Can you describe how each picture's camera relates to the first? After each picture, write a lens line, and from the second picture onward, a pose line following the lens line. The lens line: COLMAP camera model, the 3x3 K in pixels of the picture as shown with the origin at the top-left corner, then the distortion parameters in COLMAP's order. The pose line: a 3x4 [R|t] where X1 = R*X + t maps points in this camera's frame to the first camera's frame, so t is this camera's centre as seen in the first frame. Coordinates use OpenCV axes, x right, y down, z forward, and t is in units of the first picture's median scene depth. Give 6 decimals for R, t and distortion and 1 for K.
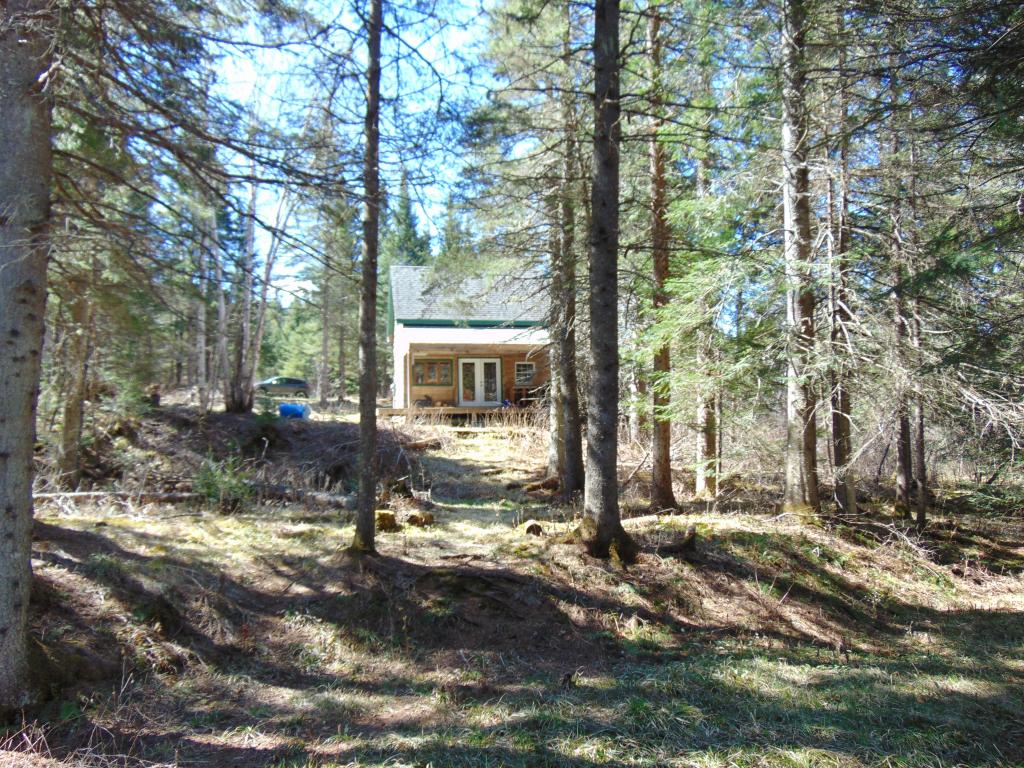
lens RADIAL K [[855.2, 0, 512.0], [0, 855.2, 384.0], [0, 0, 1]] dist [-0.001694, -0.002392]
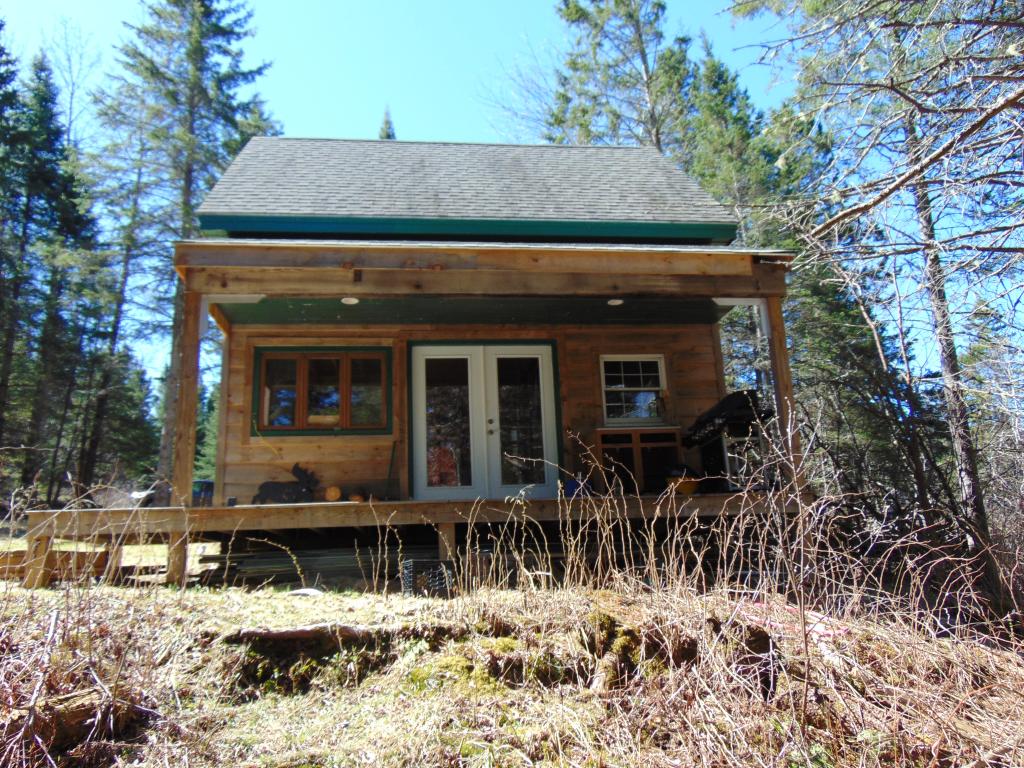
lens RADIAL K [[855.2, 0, 512.0], [0, 855.2, 384.0], [0, 0, 1]] dist [-0.001694, -0.002392]
pose [[0.995988, -0.041404, -0.079335, -0.003723], [0.029775, 0.989343, -0.142525, 0.028438], [0.084390, 0.139591, 0.986607, 0.702691]]
